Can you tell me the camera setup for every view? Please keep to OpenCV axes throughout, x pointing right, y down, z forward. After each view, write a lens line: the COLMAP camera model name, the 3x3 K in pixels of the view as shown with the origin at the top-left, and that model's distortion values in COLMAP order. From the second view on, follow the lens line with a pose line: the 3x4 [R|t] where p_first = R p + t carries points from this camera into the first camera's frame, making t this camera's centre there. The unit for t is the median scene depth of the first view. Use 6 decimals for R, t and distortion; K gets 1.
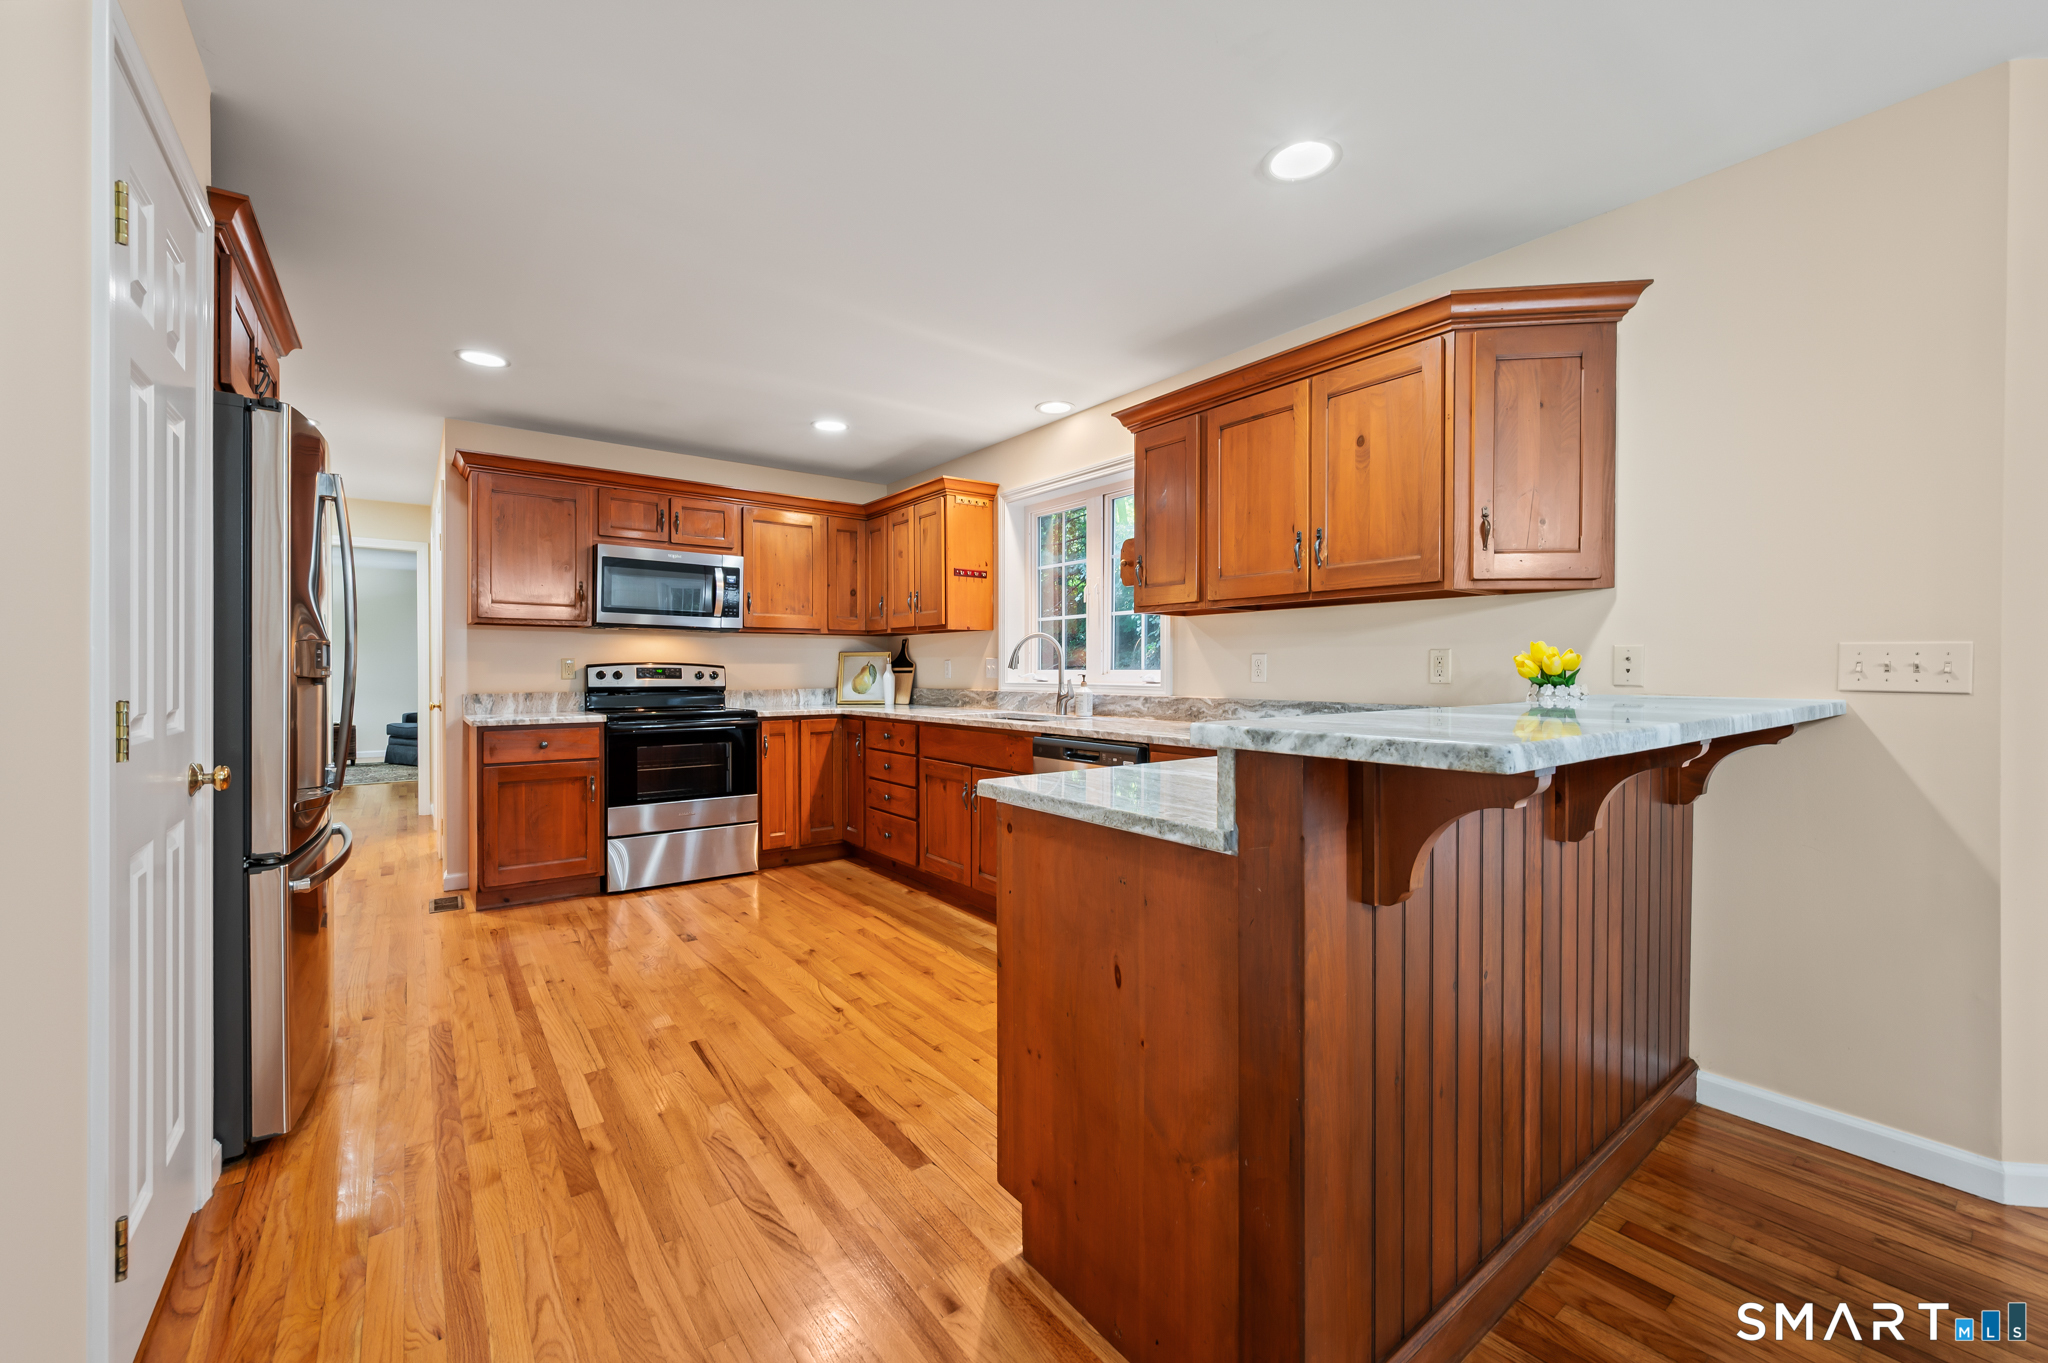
lens RADIAL K [[817.9, 0, 1040.1], [0, 817.9, 671.8], [0, 0, 1]] dist [0.003643, -0.002228]
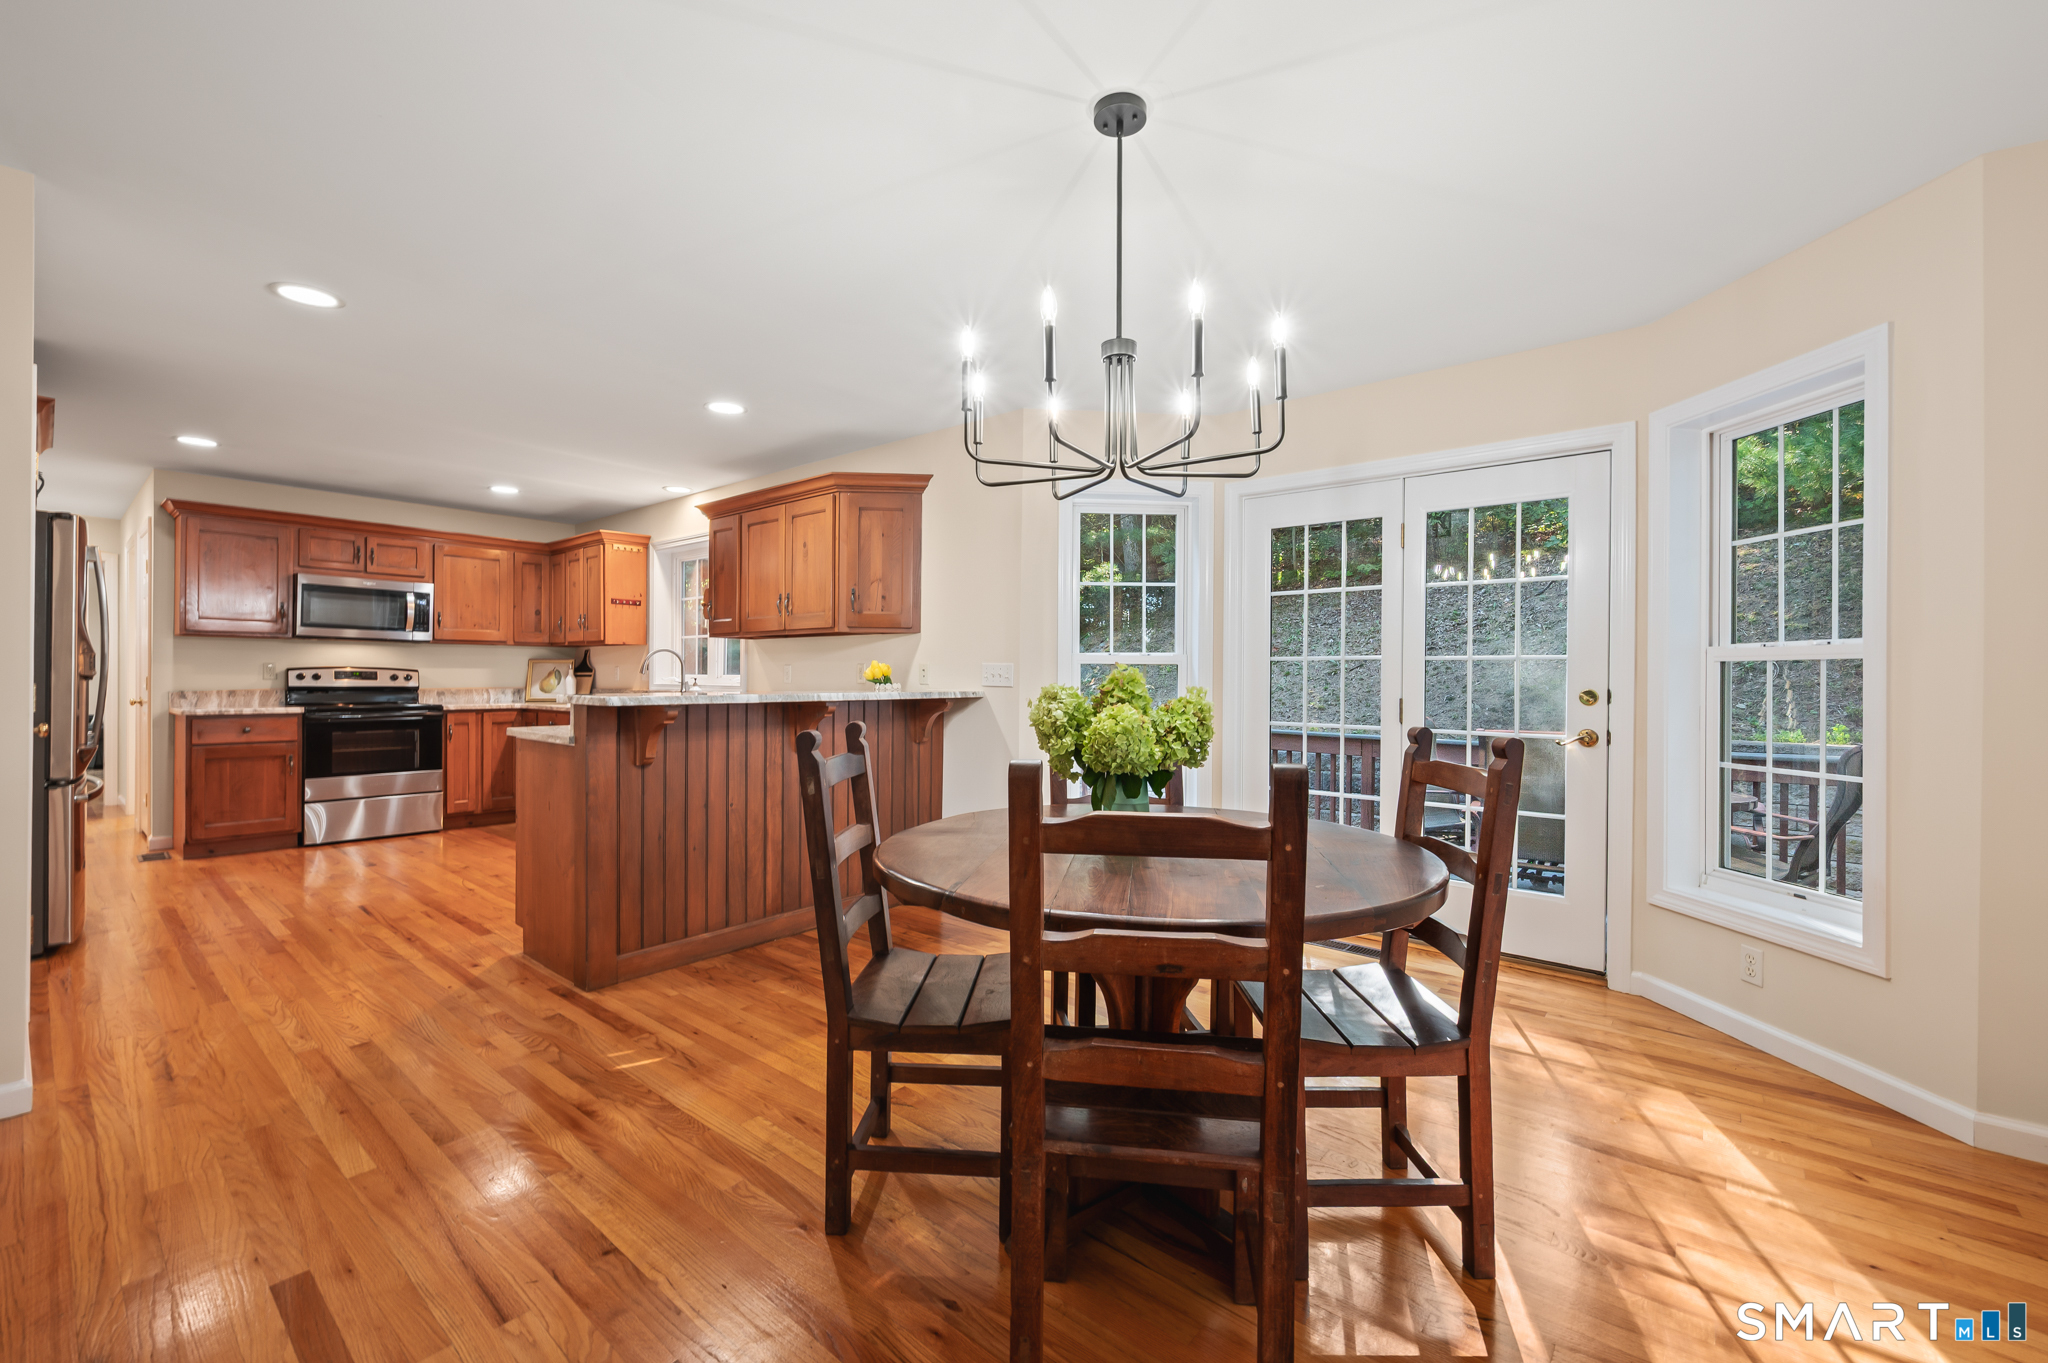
lens RADIAL K [[817.9, 0, 1038.1], [0, 817.9, 675.3], [0, 0, 1]] dist [0.003643, -0.002228]
pose [[0.973752, 0.004783, 0.227563, 0.295596], [-0.004040, 0.999985, -0.003732, 0.002058], [-0.227578, 0.002714, 0.973756, -0.509127]]
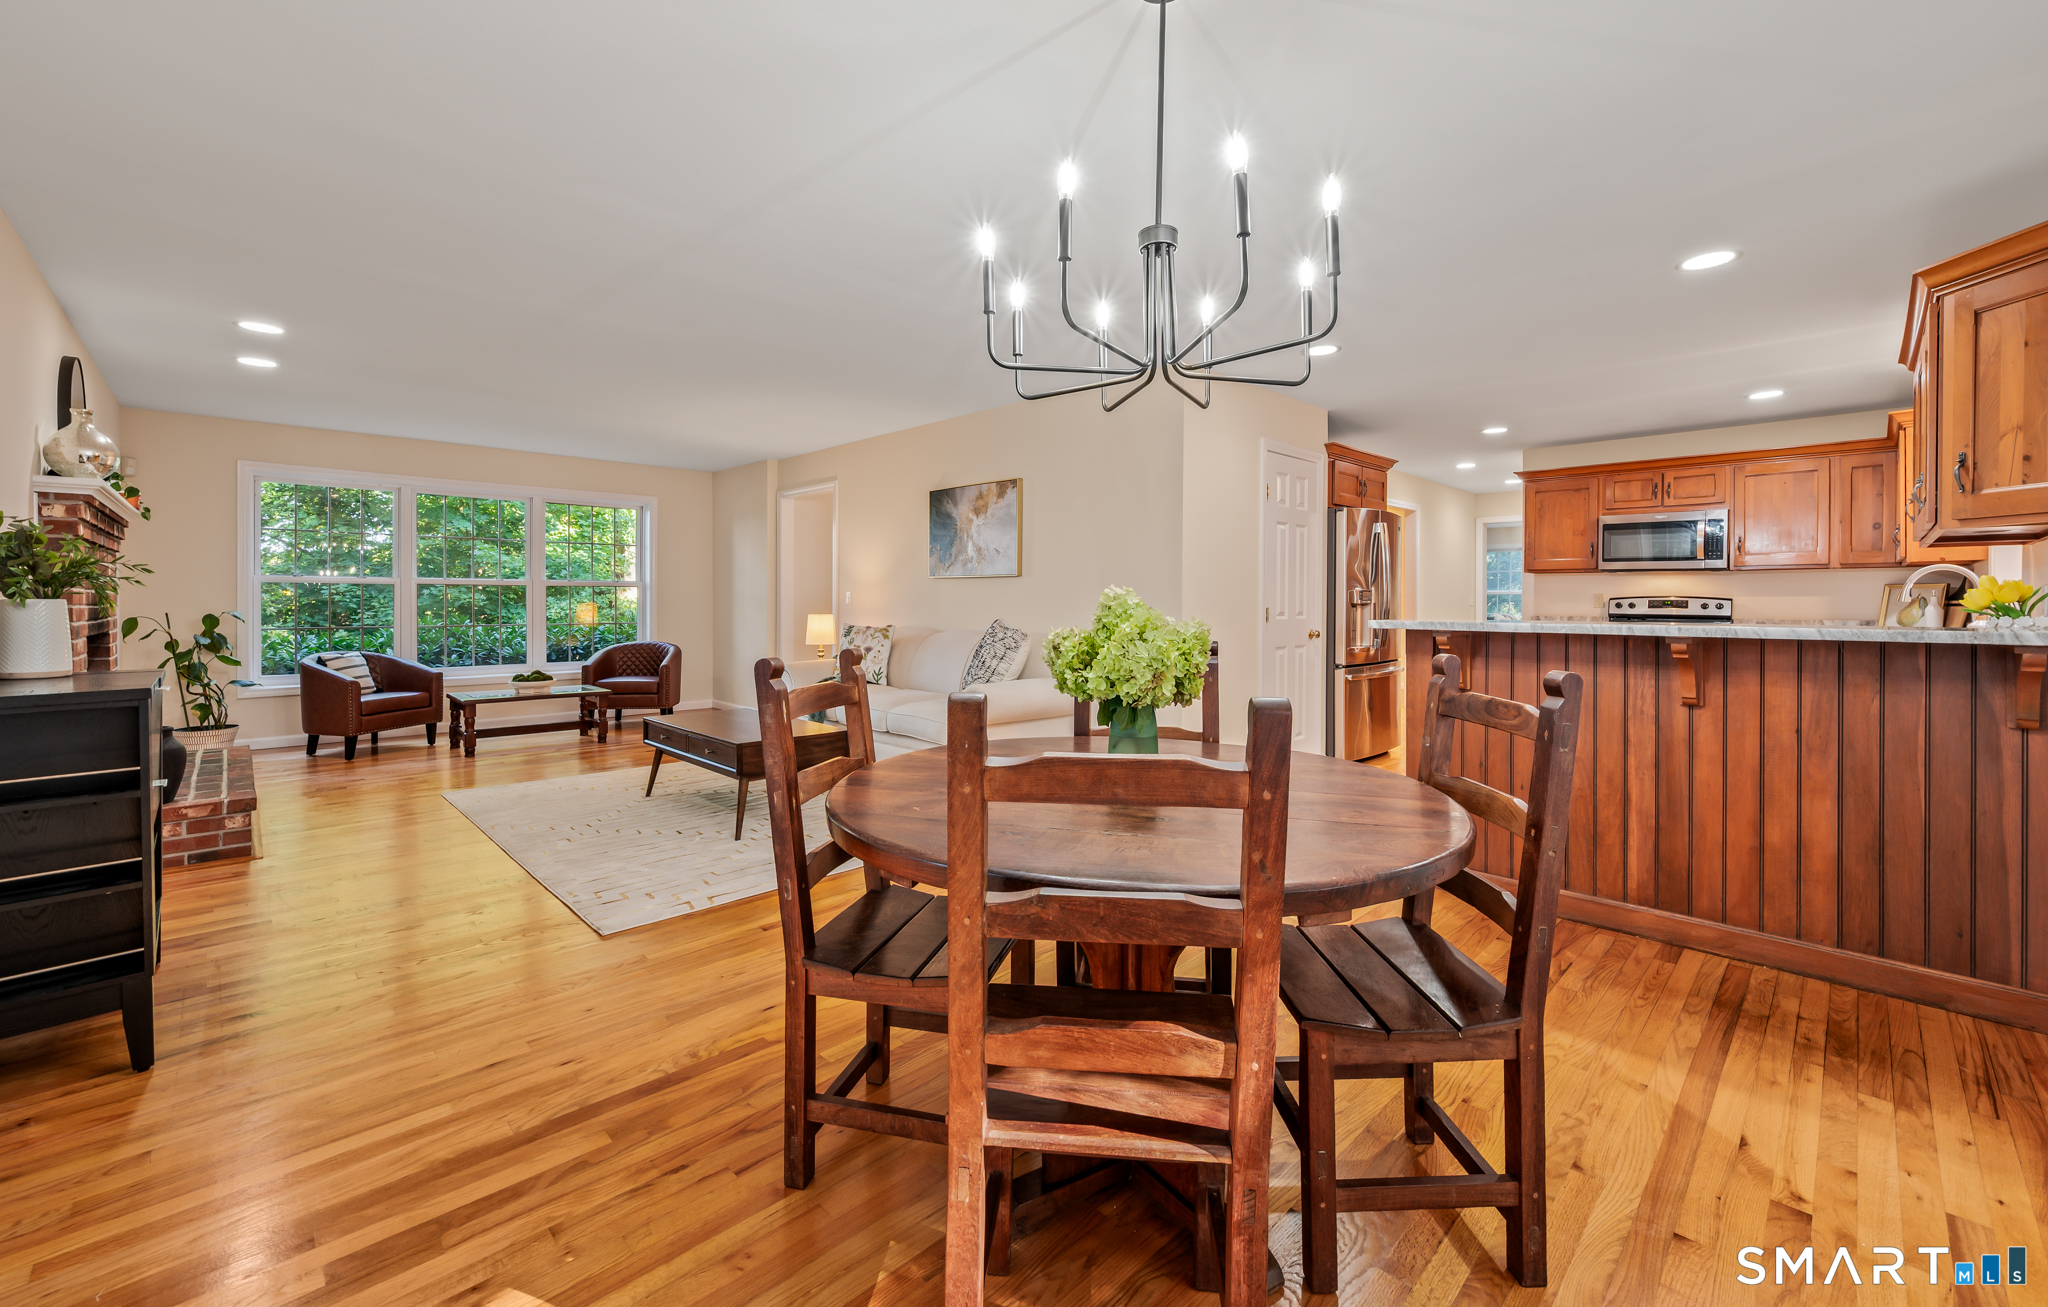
lens RADIAL K [[829.1, 0, 997.8], [0, 829.1, 602.6], [0, 0, 1]] dist [-0.018734, 0.000710]
pose [[0.083037, 0.003256, -0.996541, 0.844798], [-0.005522, 0.999981, 0.002807, 0.001486], [0.996531, 0.005269, 0.083053, -0.203351]]
